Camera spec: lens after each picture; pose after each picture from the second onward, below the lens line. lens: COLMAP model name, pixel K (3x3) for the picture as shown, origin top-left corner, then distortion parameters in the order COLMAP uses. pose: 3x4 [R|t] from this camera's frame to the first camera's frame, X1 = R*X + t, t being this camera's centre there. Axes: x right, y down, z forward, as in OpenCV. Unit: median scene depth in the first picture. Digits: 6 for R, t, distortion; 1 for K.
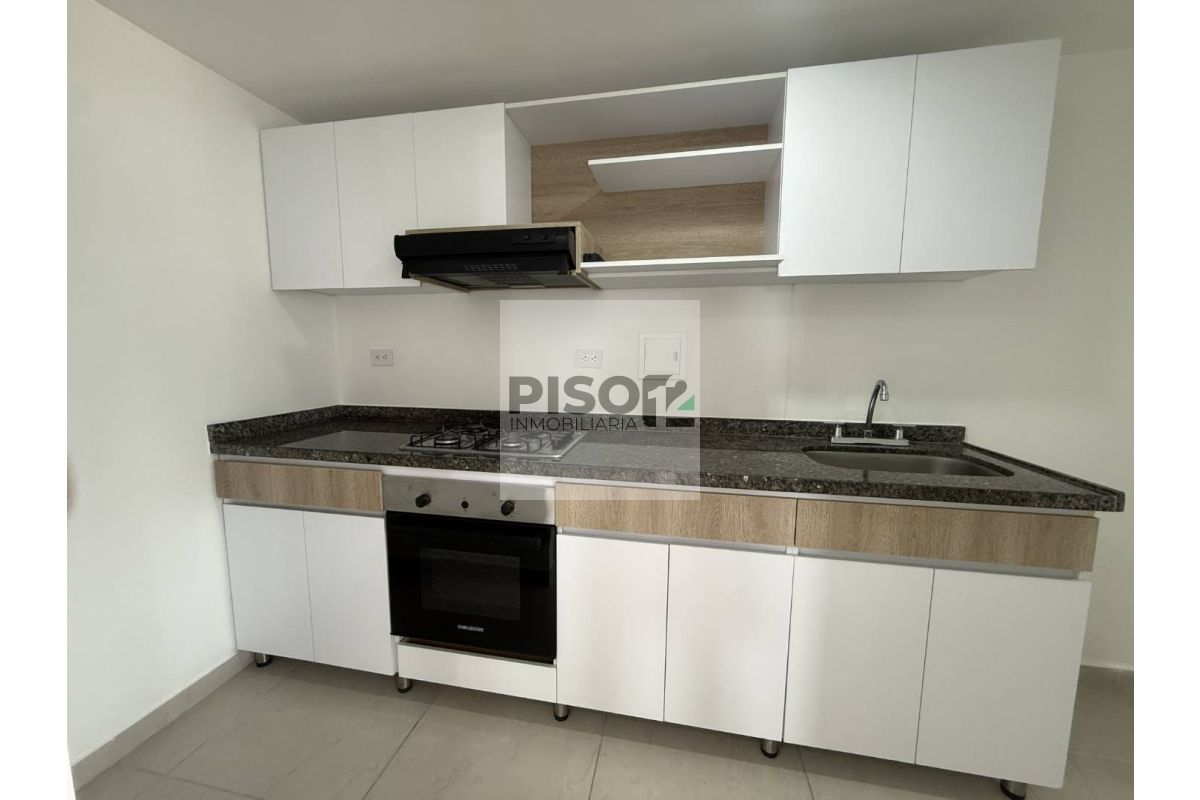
lens RADIAL K [[432.1, 0, 602.1], [0, 432.1, 401.0], [0, 0, 1]] dist [-0.000505, 0.000013]
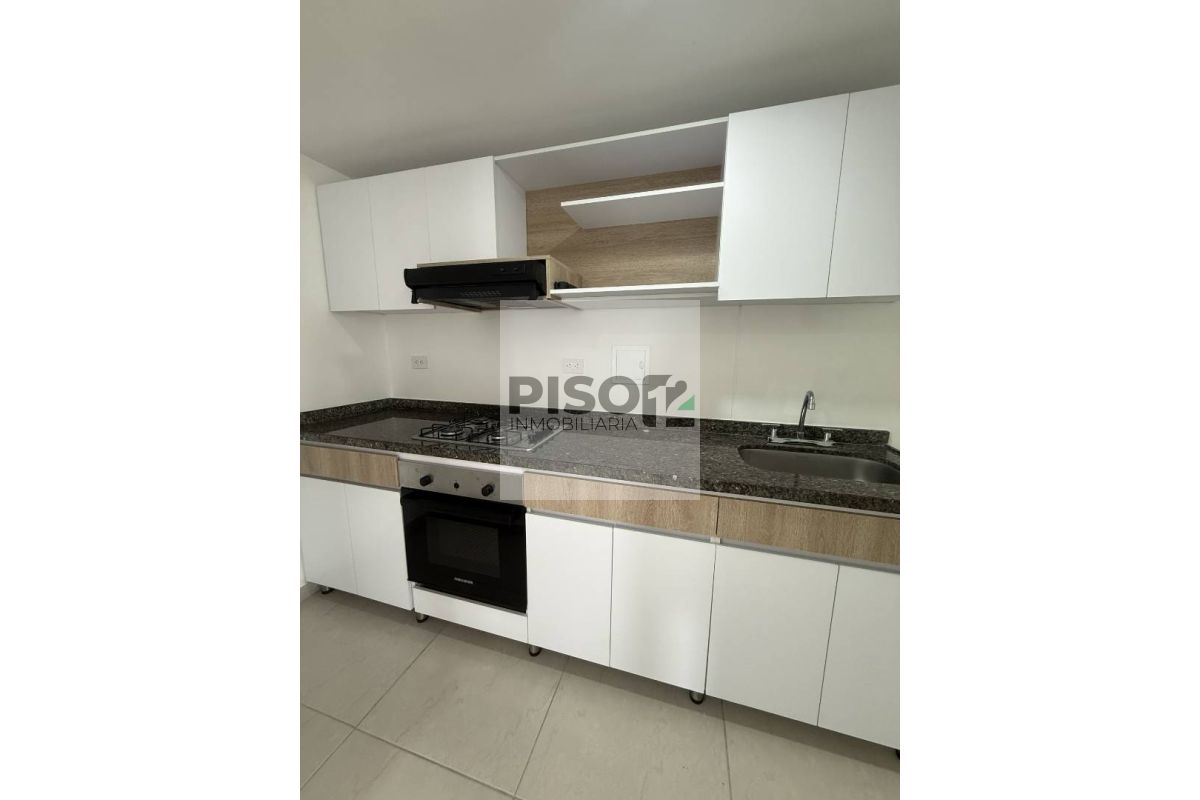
lens RADIAL K [[325.5, 0, 600.0], [0, 325.5, 400.0], [0, 0, 1]] dist [-0.000279, -0.000005]
pose [[0.996634, 0.018685, -0.079826, 0.160703], [-0.015523, 0.999077, 0.040044, -0.050689], [0.080501, -0.038670, 0.996004, 0.094351]]
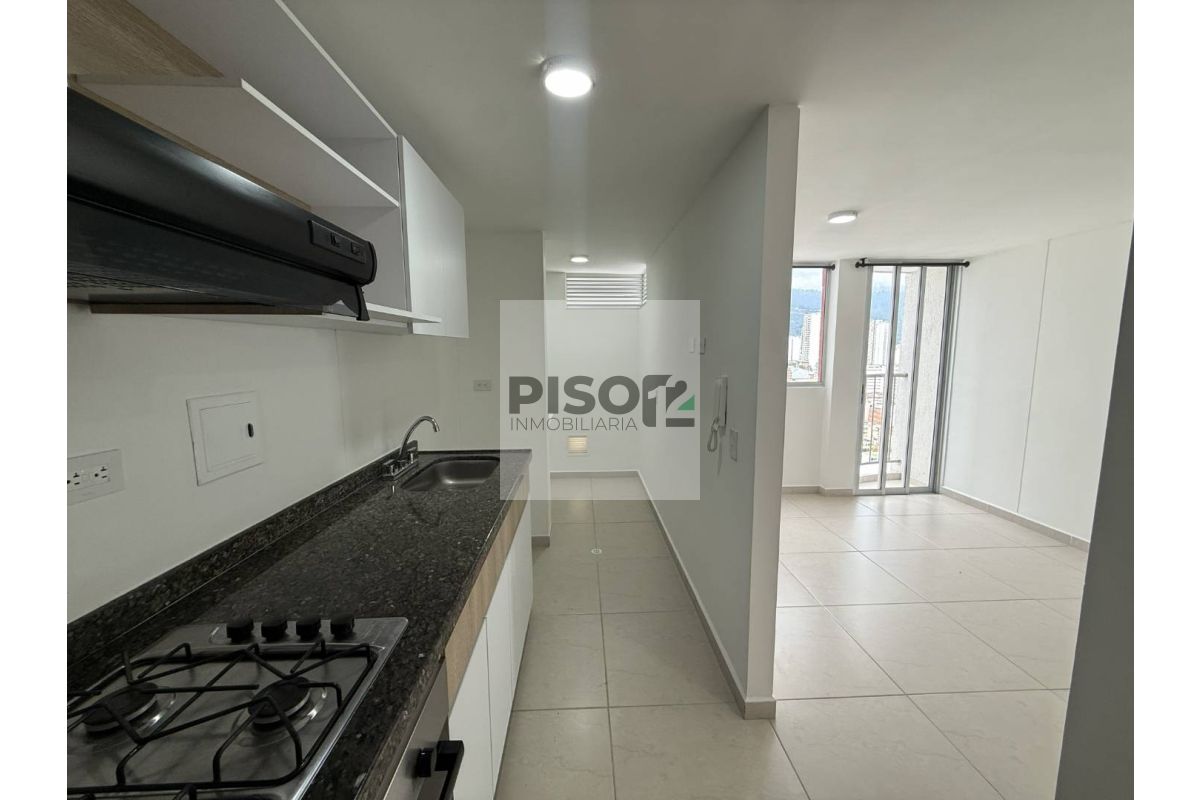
lens RADIAL K [[432.1, 0, 602.1], [0, 432.1, 401.0], [0, 0, 1]] dist [-0.000505, 0.000013]
pose [[-0.240043, -0.116379, 0.963761, -0.676988], [0.115270, 0.982347, 0.147334, -0.218595], [-0.963894, 0.146460, -0.222390, 0.779653]]
